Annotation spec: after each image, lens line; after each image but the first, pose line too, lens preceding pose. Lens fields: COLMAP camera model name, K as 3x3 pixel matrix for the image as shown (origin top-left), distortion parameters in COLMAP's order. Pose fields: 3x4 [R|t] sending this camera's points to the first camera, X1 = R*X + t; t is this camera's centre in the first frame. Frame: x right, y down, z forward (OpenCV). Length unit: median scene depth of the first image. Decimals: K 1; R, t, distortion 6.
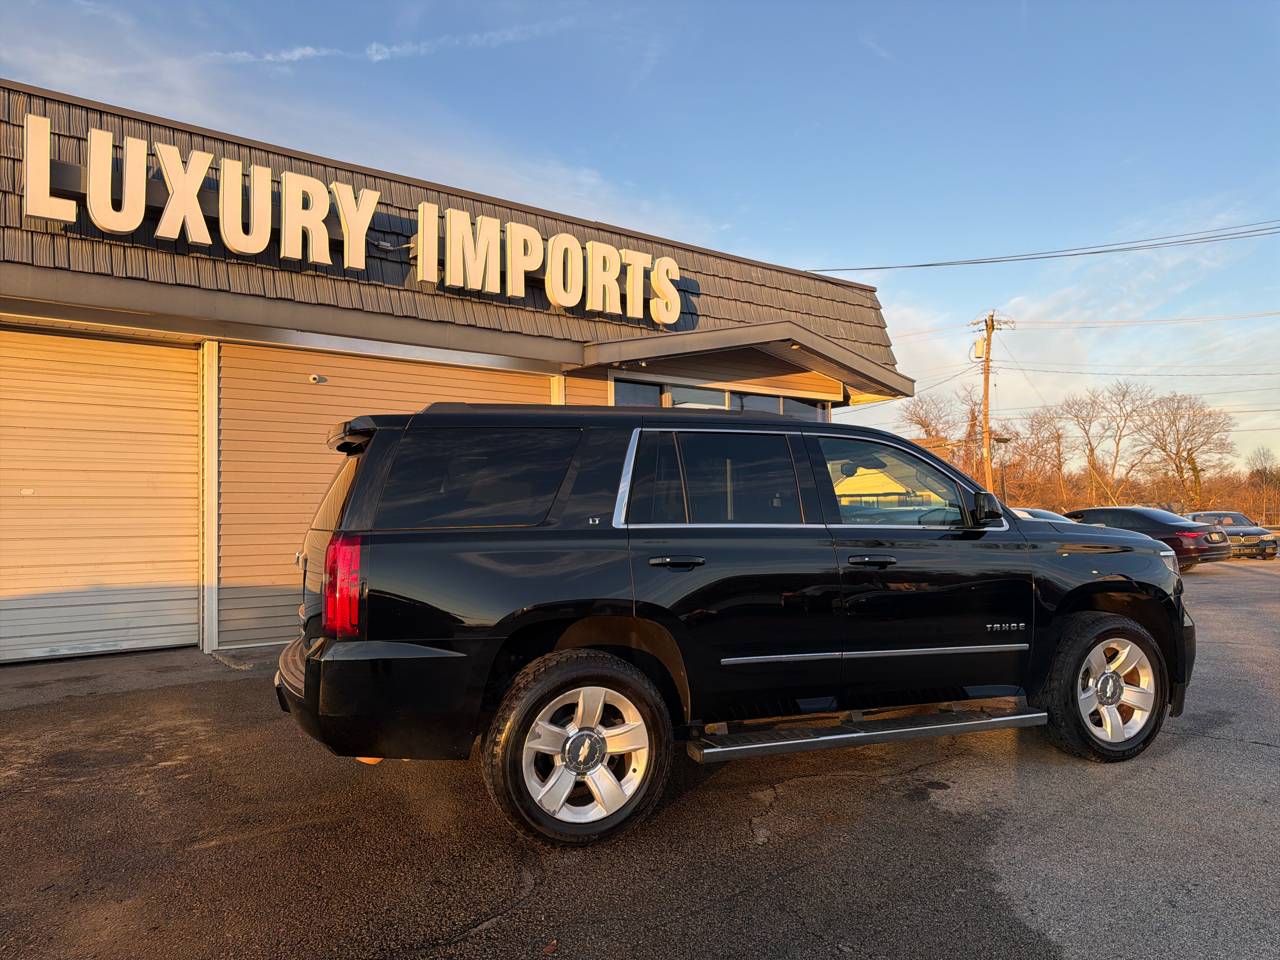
lens RADIAL K [[901.0, 0, 642.8], [0, 901.0, 477.4], [0, 0, 1]] dist [0.027346, -0.027068]
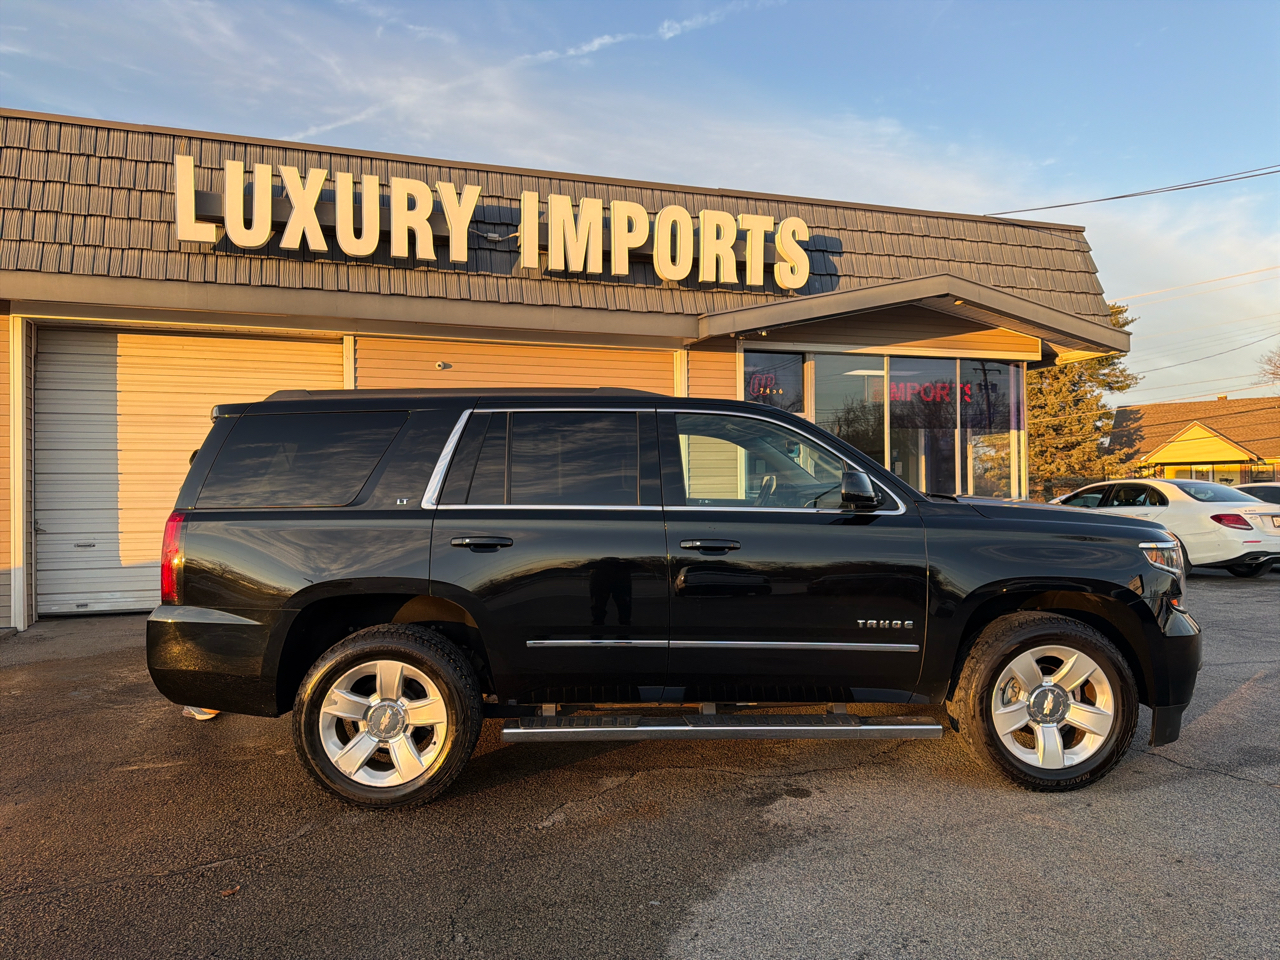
lens RADIAL K [[901.0, 0, 624.7], [0, 901.0, 488.4], [0, 0, 1]] dist [0.027346, -0.027068]
pose [[0.940384, 0.003157, -0.340101, 0.231986], [0.011792, 0.999053, 0.041878, -0.003165], [0.339911, -0.043392, 0.939456, 0.048548]]
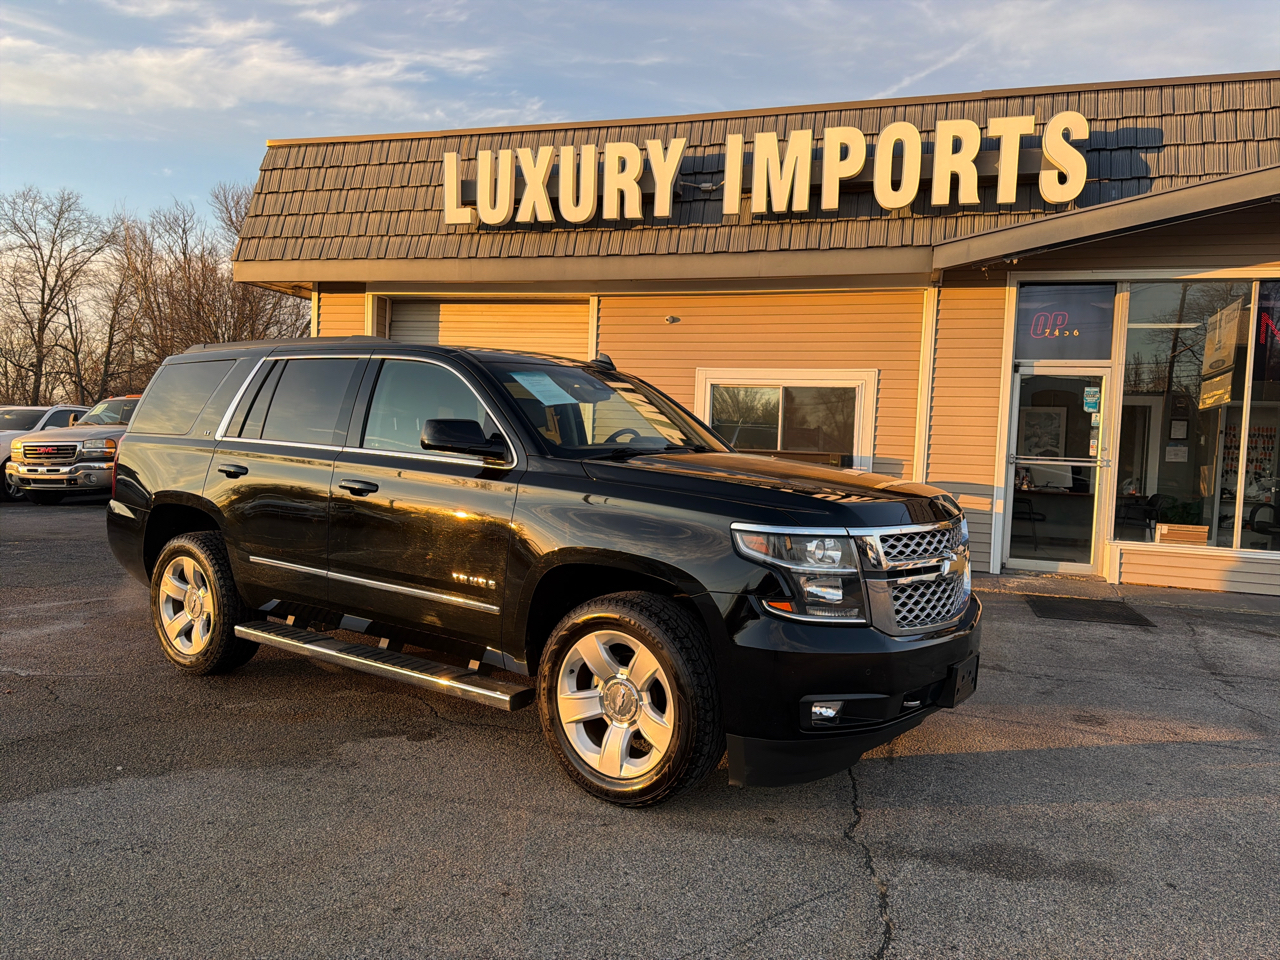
lens RADIAL K [[901.0, 0, 639.0], [0, 901.0, 484.5], [0, 0, 1]] dist [0.027346, -0.027068]
pose [[0.558434, 0.076597, -0.826005, 0.598413], [-0.007552, 0.996156, 0.087269, 0.001450], [0.829514, -0.042496, 0.556866, 0.344556]]
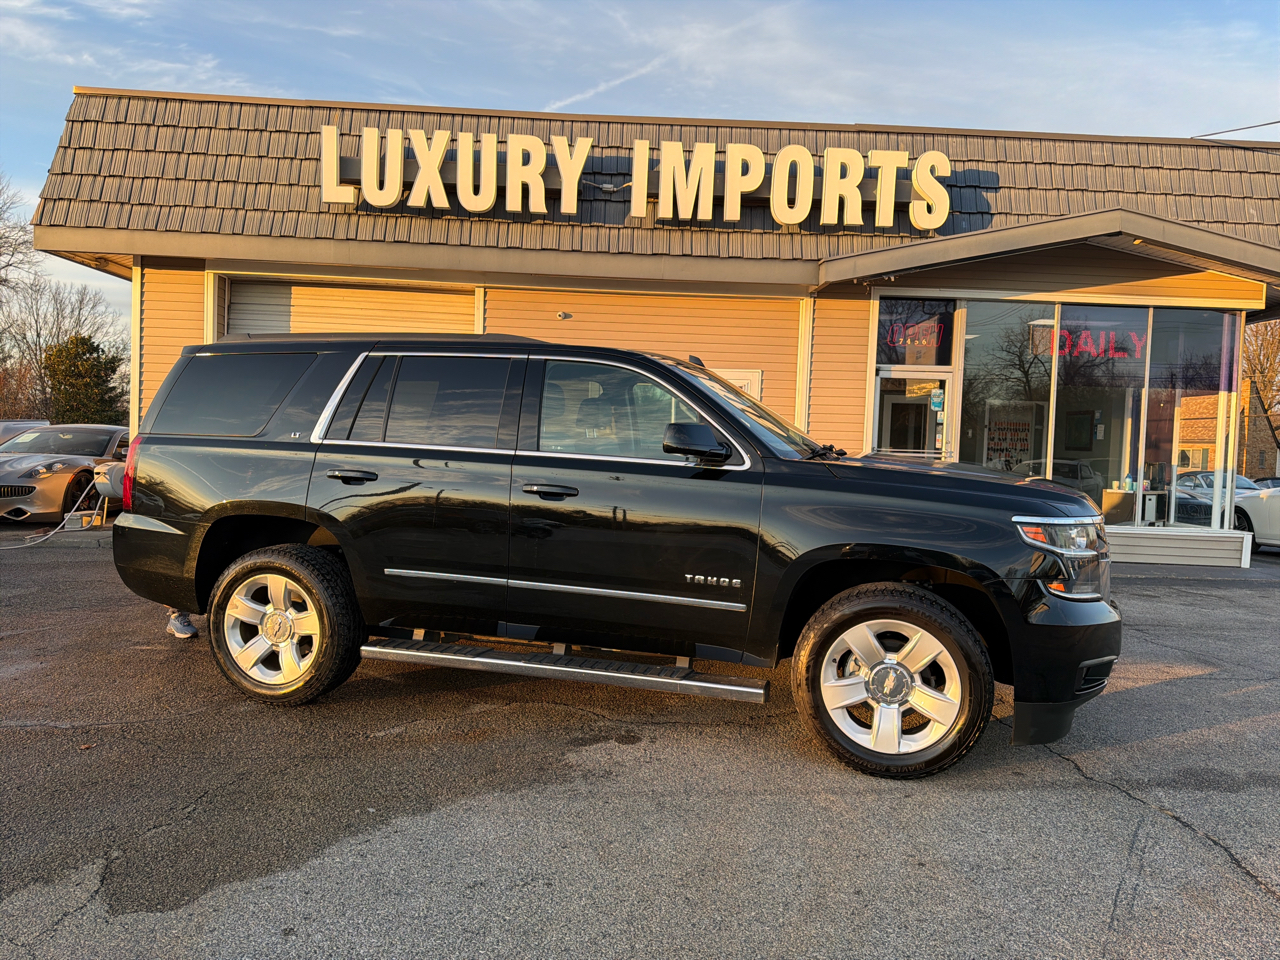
lens RADIAL K [[901.0, 0, 631.5], [0, 901.0, 483.9], [0, 0, 1]] dist [0.027346, -0.027068]
pose [[0.795161, 0.069187, -0.602438, 0.431887], [-0.016923, 0.995615, 0.092004, -0.001686], [0.606162, -0.062963, 0.792845, 0.146210]]
